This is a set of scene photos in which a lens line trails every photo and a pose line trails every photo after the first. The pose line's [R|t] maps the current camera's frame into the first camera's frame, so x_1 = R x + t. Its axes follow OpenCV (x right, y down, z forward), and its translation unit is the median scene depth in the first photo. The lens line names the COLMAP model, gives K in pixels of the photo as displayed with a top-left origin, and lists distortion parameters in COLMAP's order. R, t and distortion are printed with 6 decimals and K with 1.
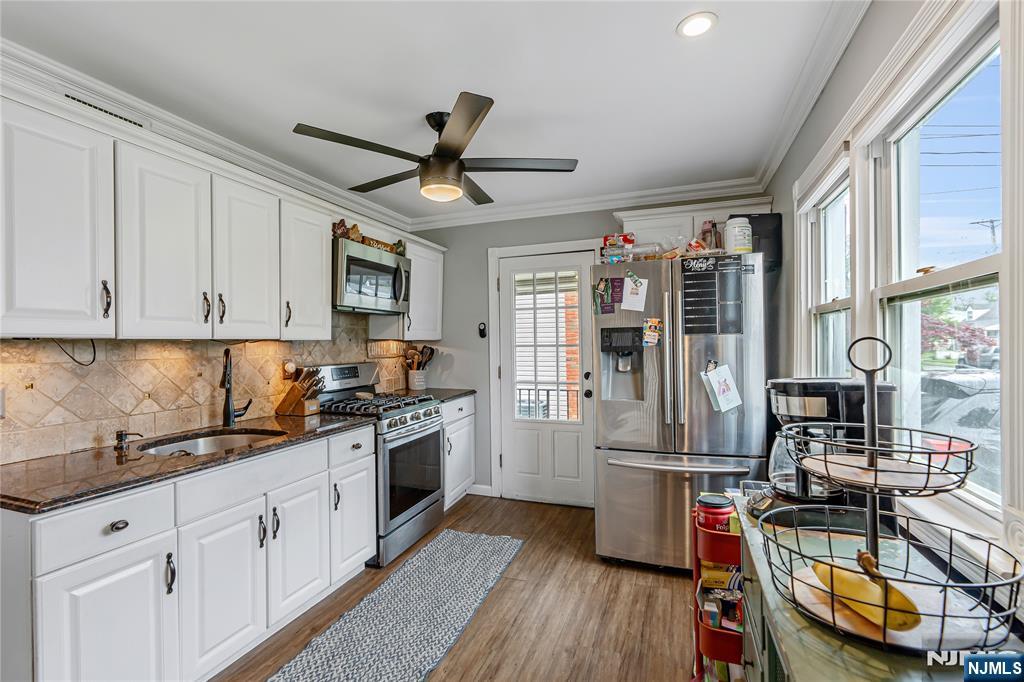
lens RADIAL K [[471.5, 0, 507.6], [0, 471.5, 341.8], [0, 0, 1]] dist [-0.000348, 0.001335]
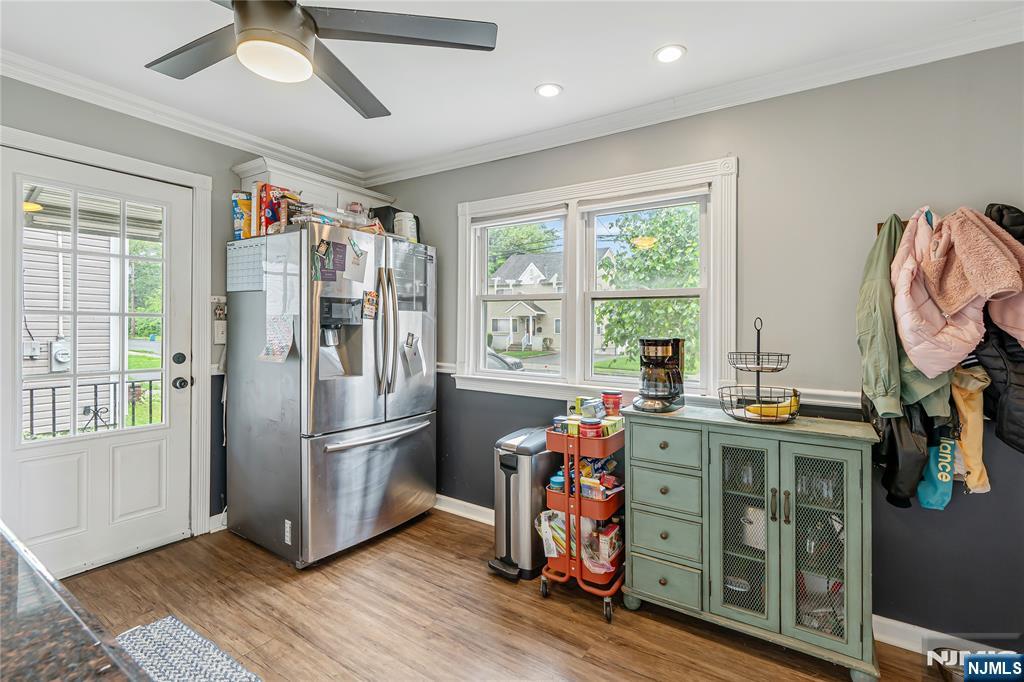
lens RADIAL K [[471.5, 0, 512.3], [0, 471.5, 318.2], [0, 0, 1]] dist [-0.000348, 0.001335]
pose [[0.222029, 0.033961, 0.974449, -0.569781], [-0.022277, 0.999309, -0.029751, 0.028675], [-0.974786, -0.015103, 0.222632, 0.464409]]
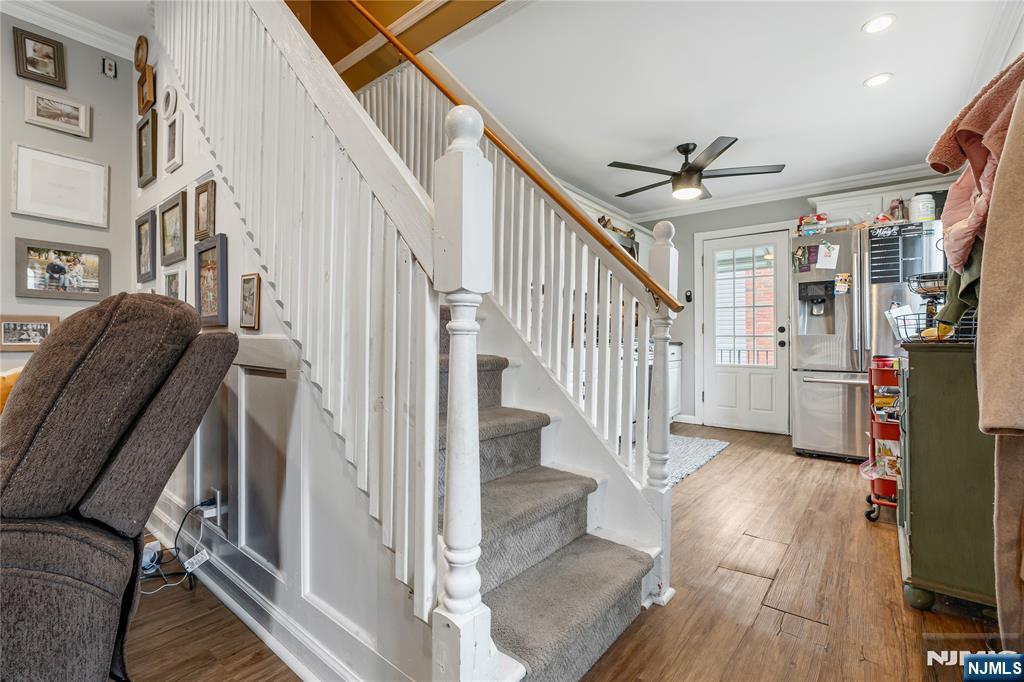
lens RADIAL K [[471.5, 0, 504.6], [0, 471.5, 332.7], [0, 0, 1]] dist [-0.000348, 0.001335]
pose [[0.947464, 0.016638, -0.319429, -0.171938], [-0.022761, 0.999622, -0.015446, 0.157209], [0.319051, 0.021905, 0.947484, -0.569371]]
